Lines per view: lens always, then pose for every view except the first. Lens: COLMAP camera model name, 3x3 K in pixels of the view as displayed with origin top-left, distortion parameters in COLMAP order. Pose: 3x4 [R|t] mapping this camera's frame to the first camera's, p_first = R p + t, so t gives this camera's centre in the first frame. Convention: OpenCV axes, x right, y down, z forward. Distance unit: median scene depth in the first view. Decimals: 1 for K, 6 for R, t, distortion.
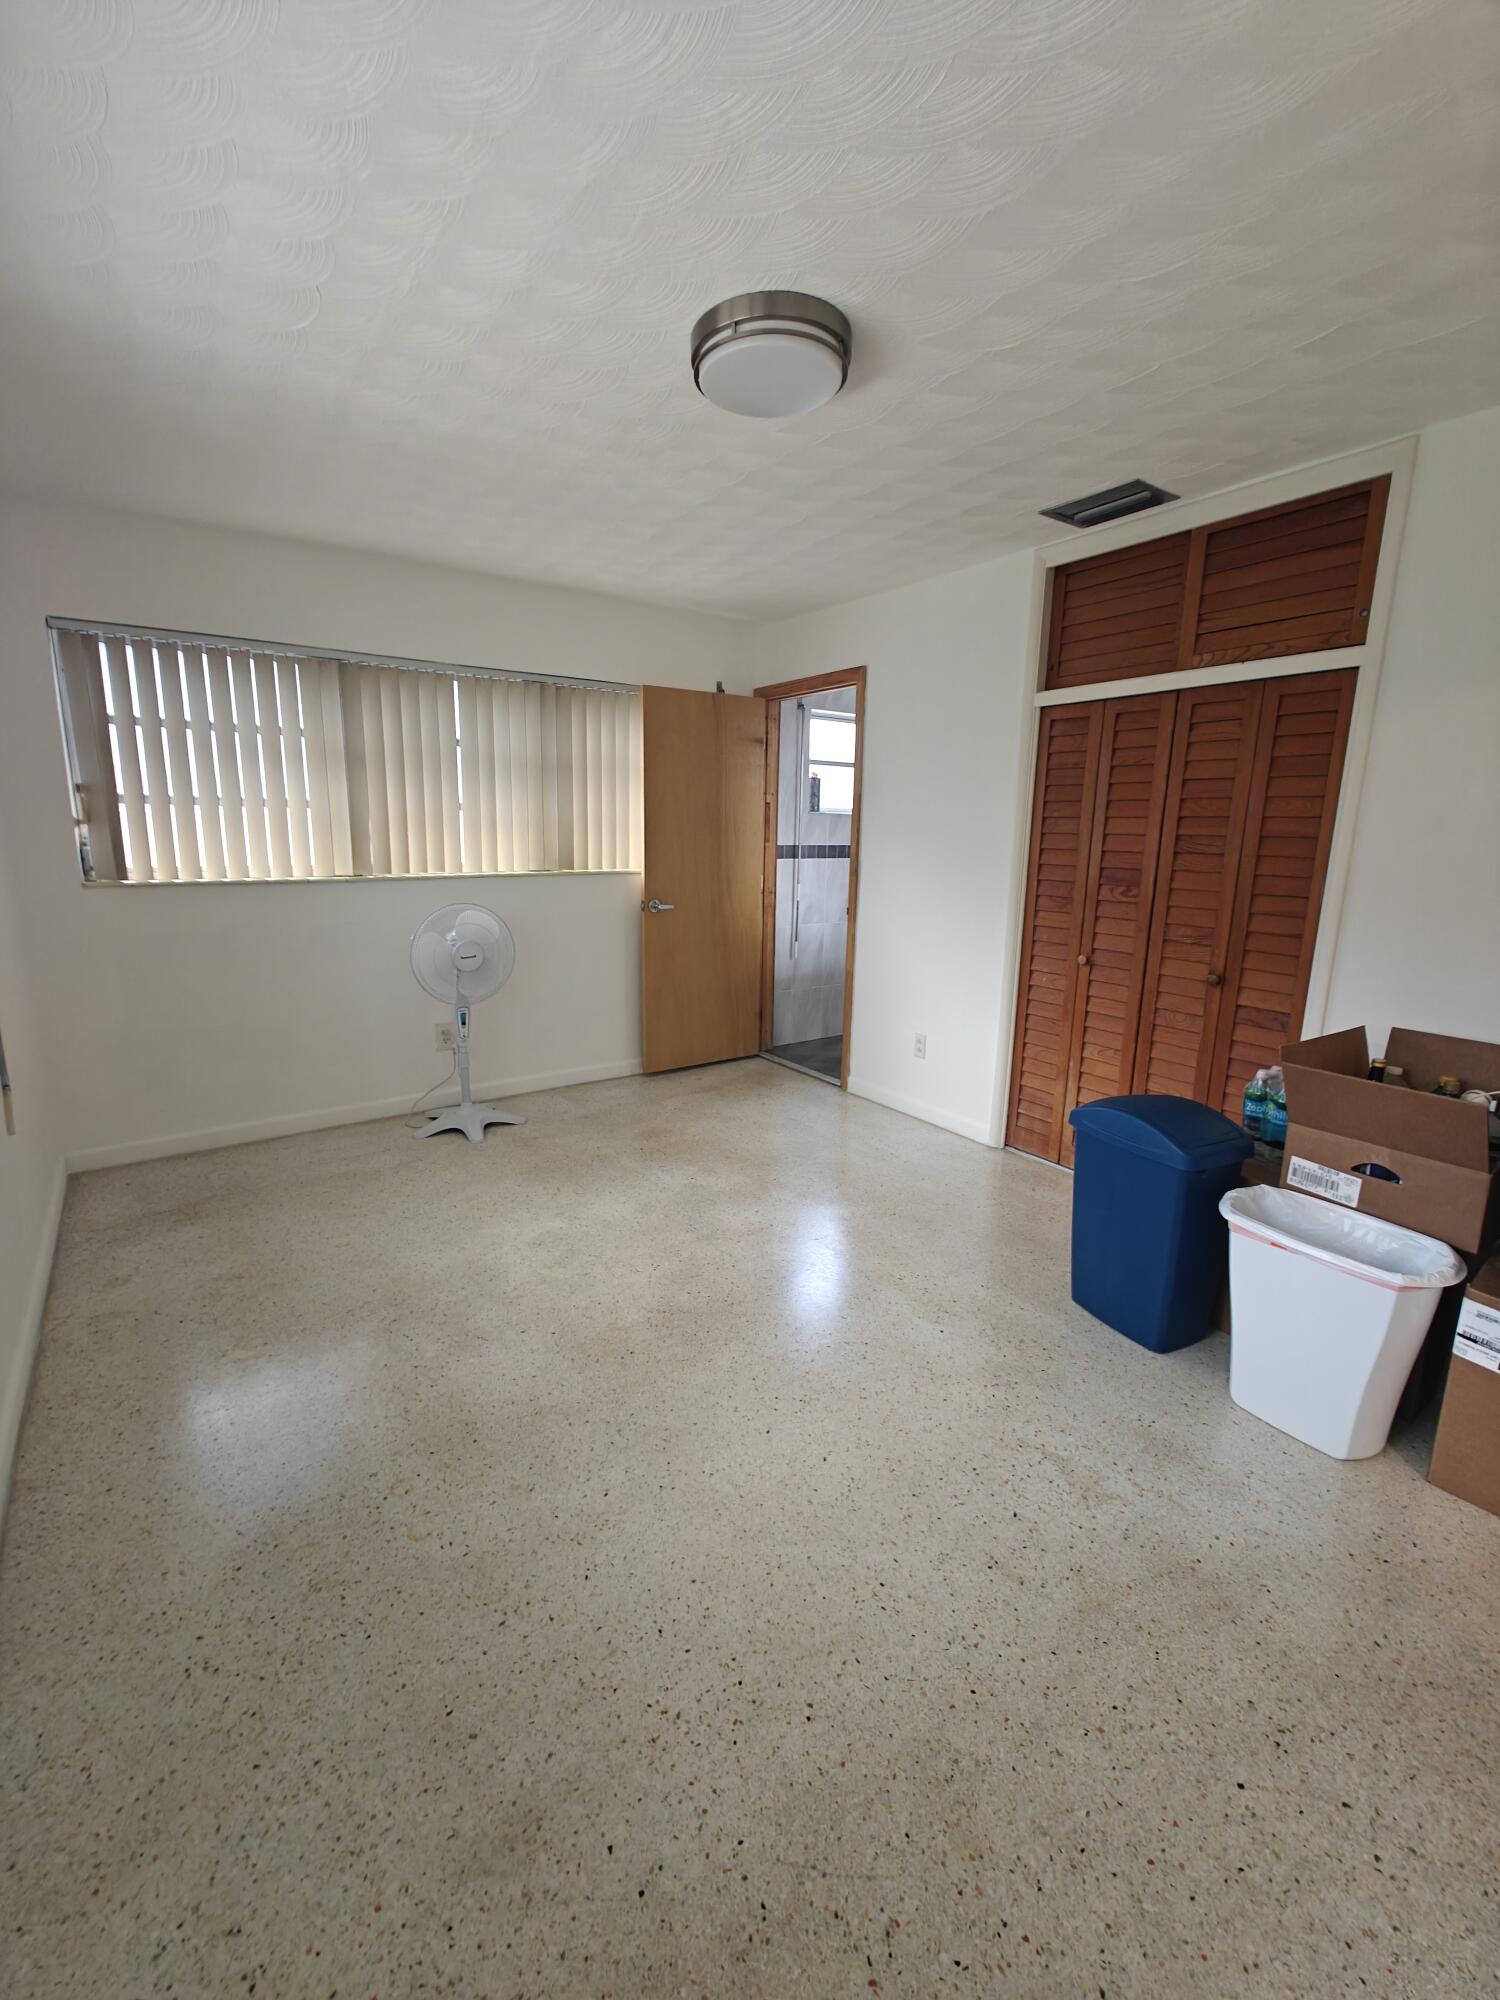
lens RADIAL K [[851.5, 0, 735.4], [0, 851.5, 1001.9], [0, 0, 1]] dist [0.006343, -0.003311]
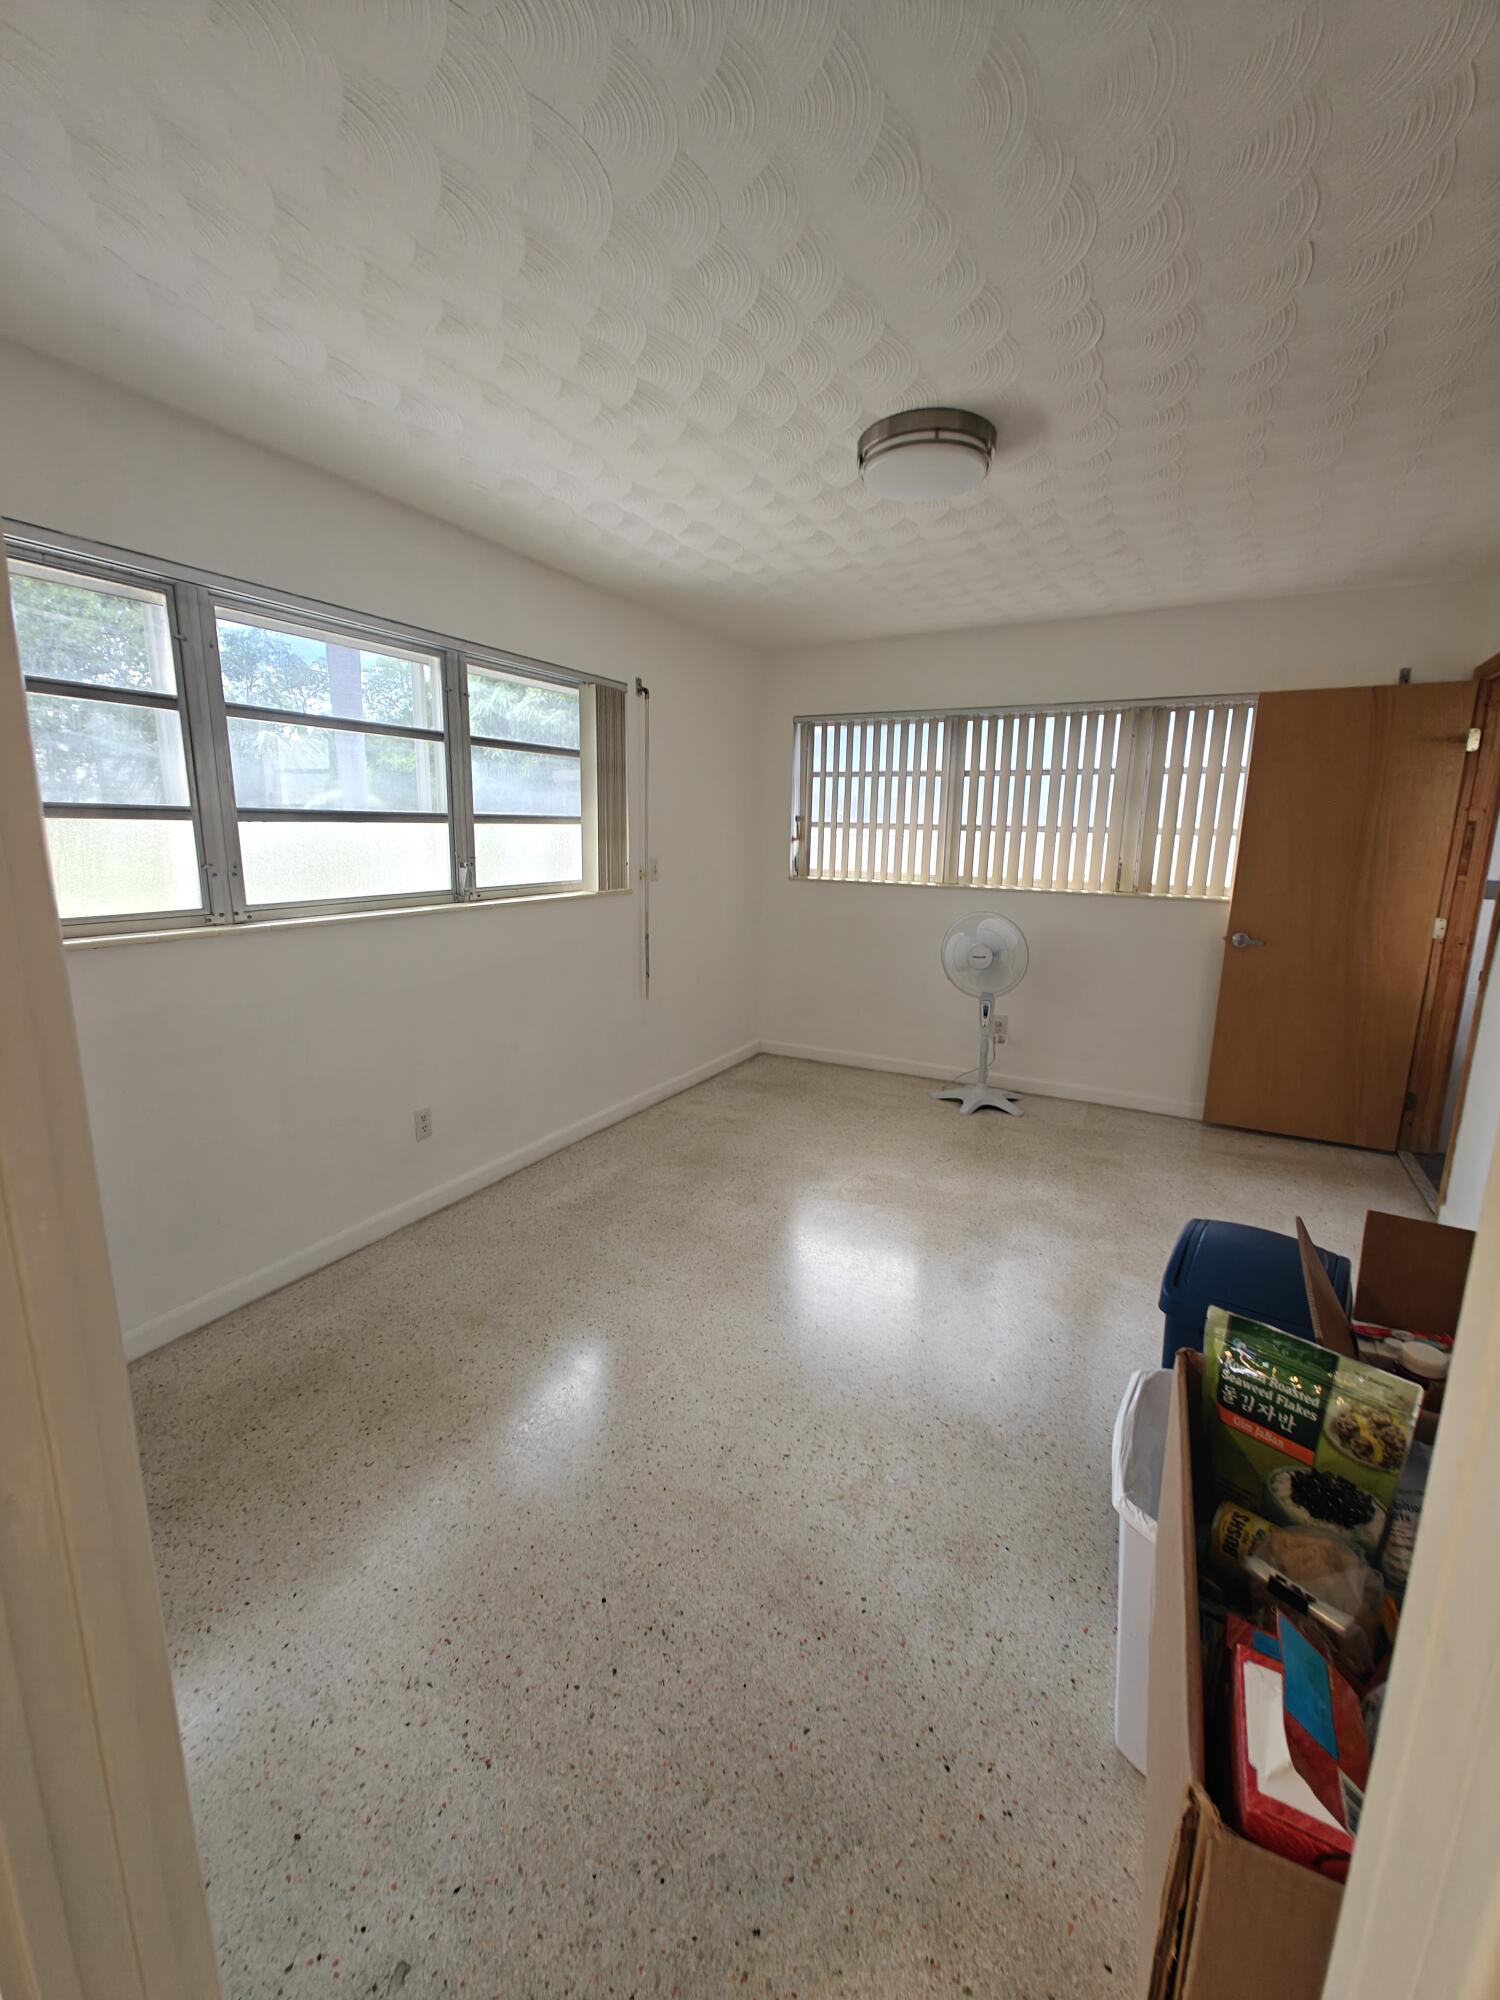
lens RADIAL K [[851.5, 0, 728.5], [0, 851.5, 997.8], [0, 0, 1]] dist [0.006343, -0.003311]
pose [[0.434270, 0.172272, -0.884156, 0.580168], [-0.195223, 0.976213, 0.094321, -0.039797], [0.879374, 0.131647, 0.457571, 0.164624]]
